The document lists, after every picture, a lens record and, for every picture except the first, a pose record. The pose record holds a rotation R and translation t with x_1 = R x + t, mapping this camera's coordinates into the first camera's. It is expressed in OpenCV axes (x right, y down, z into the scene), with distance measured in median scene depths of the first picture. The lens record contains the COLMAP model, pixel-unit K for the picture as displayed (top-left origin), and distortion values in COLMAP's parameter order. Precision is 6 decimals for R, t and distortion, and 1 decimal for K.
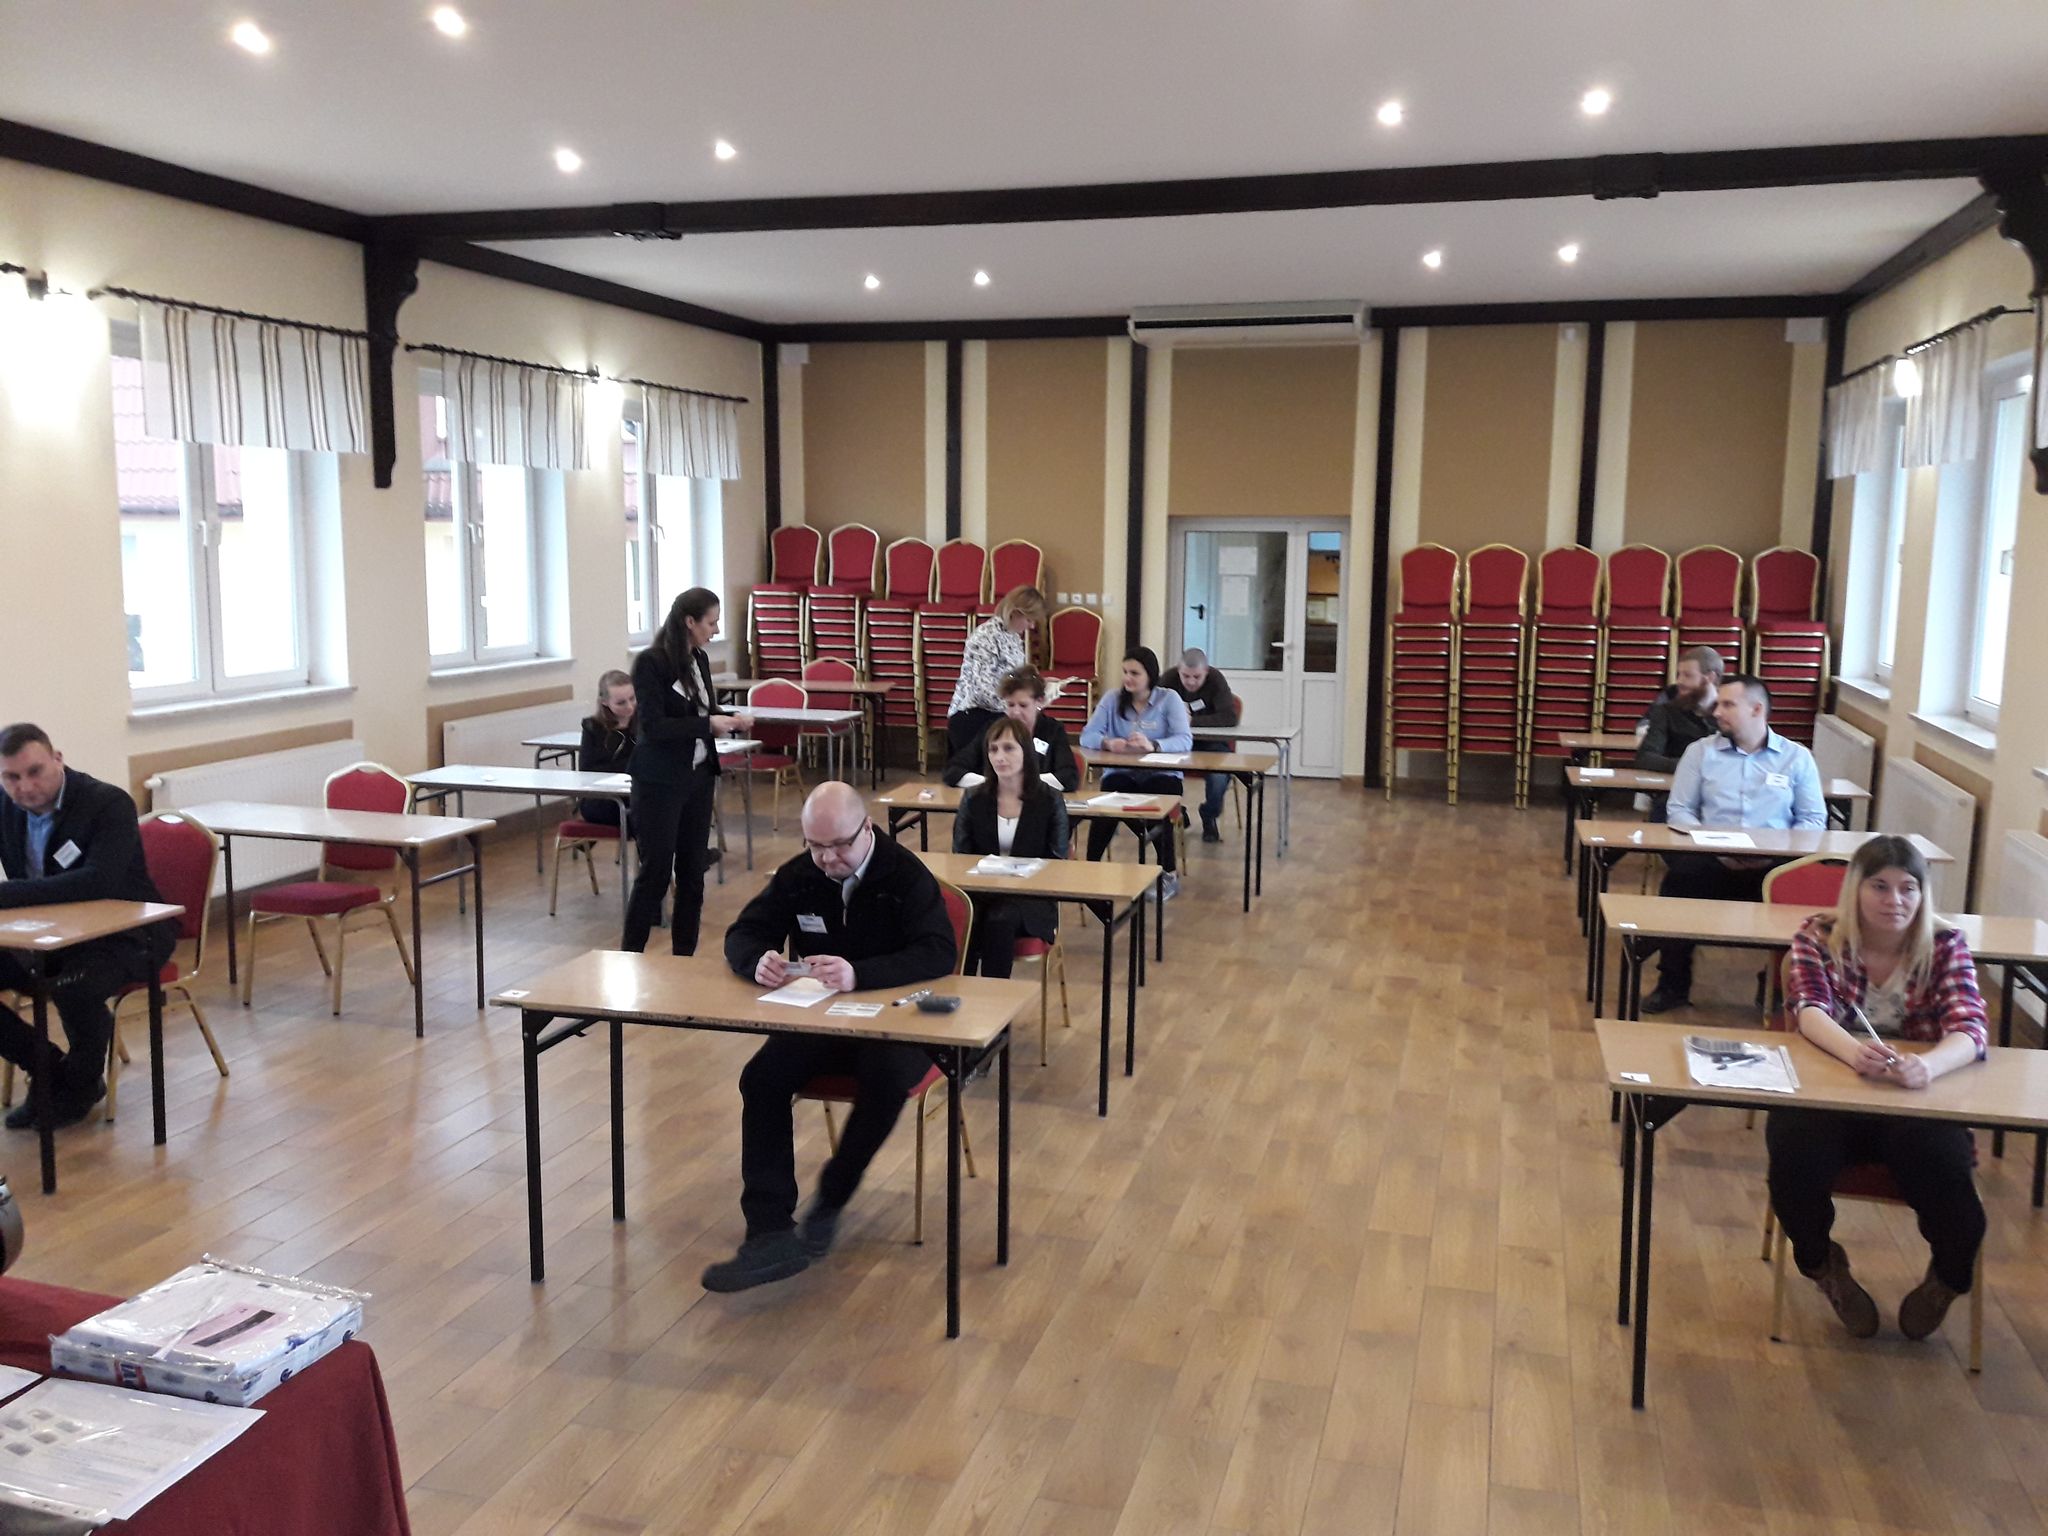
lens RADIAL K [[1651.2, 0, 1045.8], [0, 1651.2, 770.0], [0, 0, 1]] dist [0.045008, -0.070349]
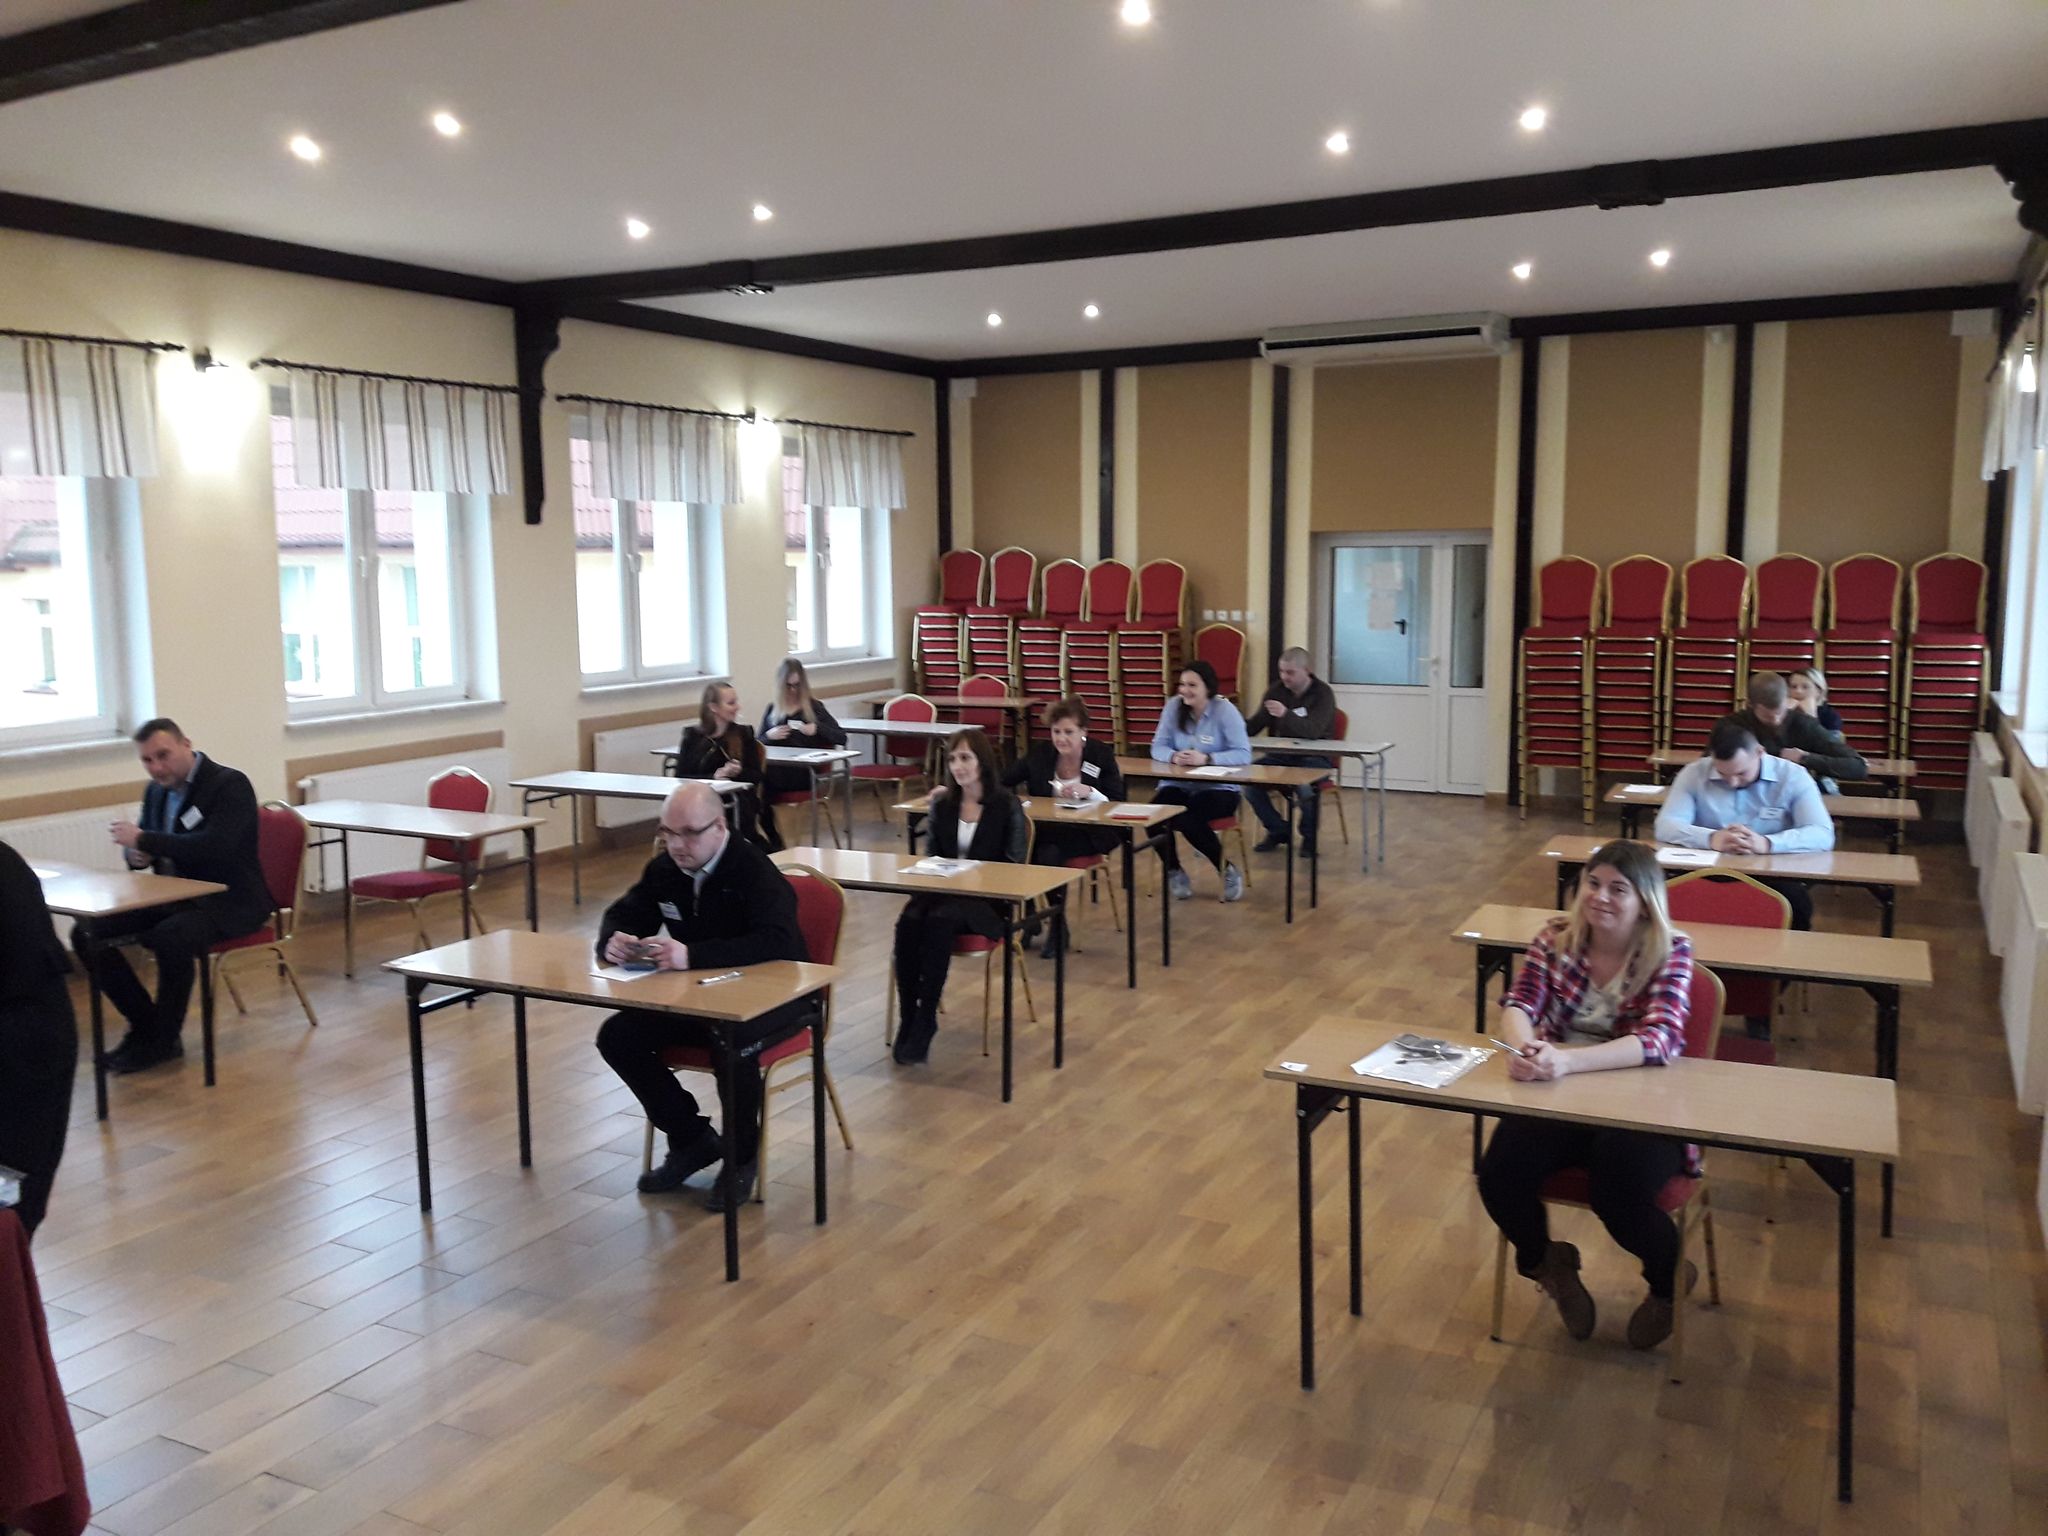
lens RADIAL K [[1651.2, 0, 1045.7], [0, 1651.2, 760.6], [0, 0, 1]] dist [0.045008, -0.070349]
pose [[0.979779, 0.007617, -0.199938, 0.170675], [-0.011092, 0.999806, -0.016266, 0.004318], [0.199775, 0.018155, 0.979674, -0.024797]]
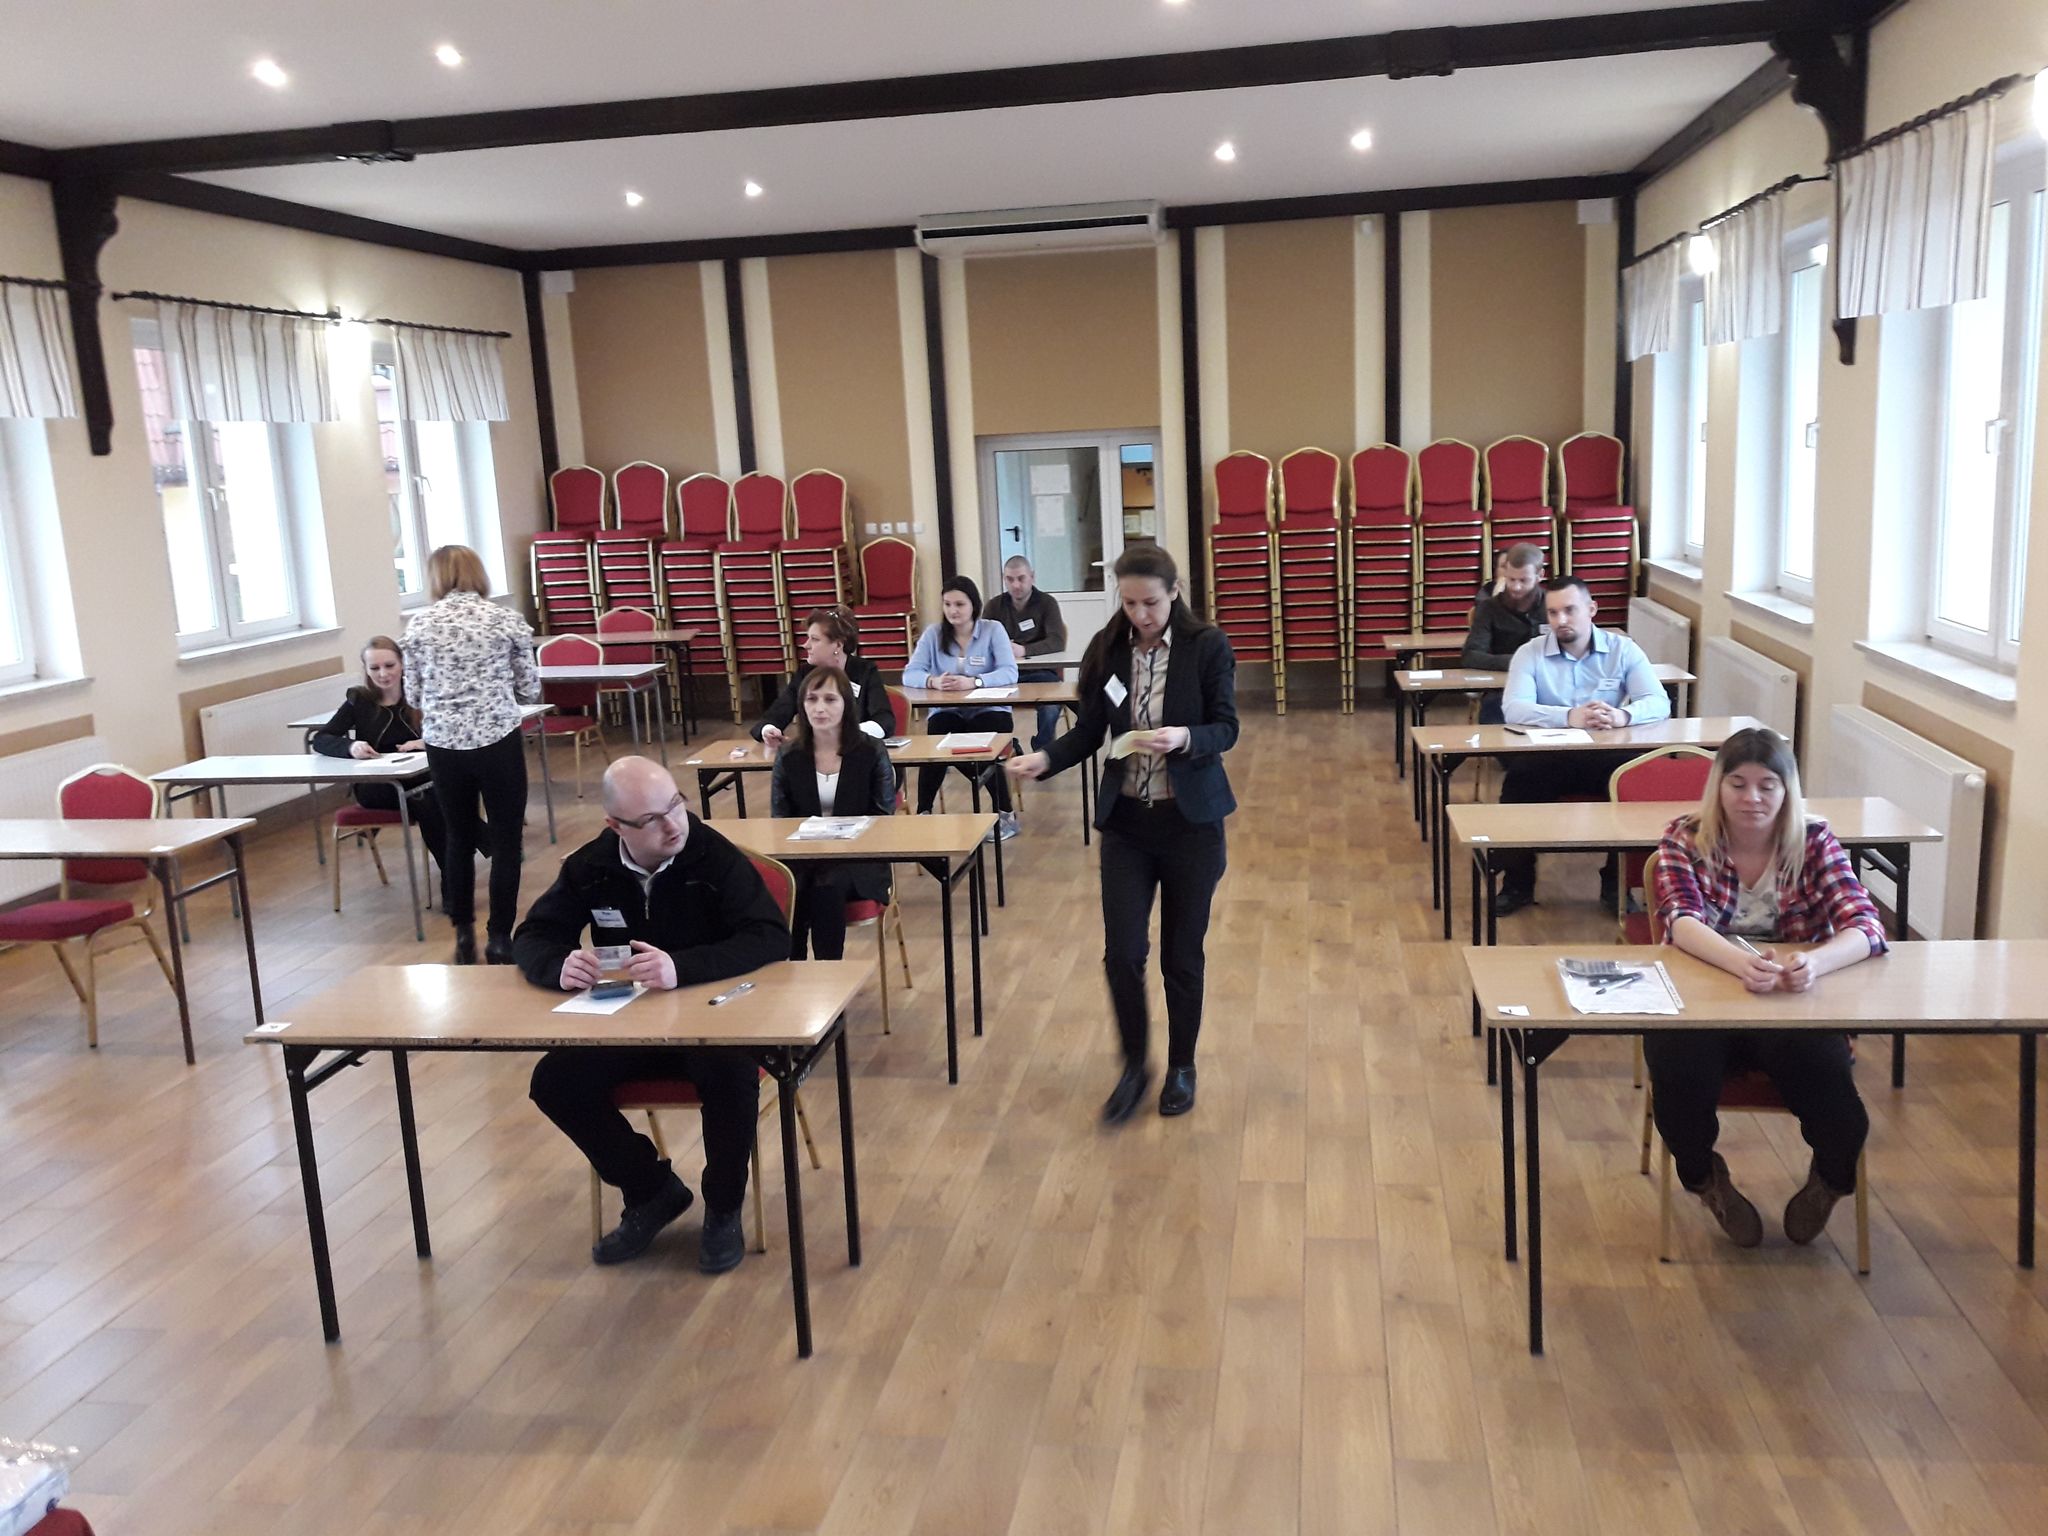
lens RADIAL K [[1651.2, 0, 1049.4], [0, 1651.2, 773.3], [0, 0, 1]] dist [0.045008, -0.070349]
pose [[0.991391, -0.078709, 0.104640, 0.002986], [0.073606, 0.995943, 0.051767, -0.006907], [-0.108290, -0.043619, 0.993162, 0.042968]]
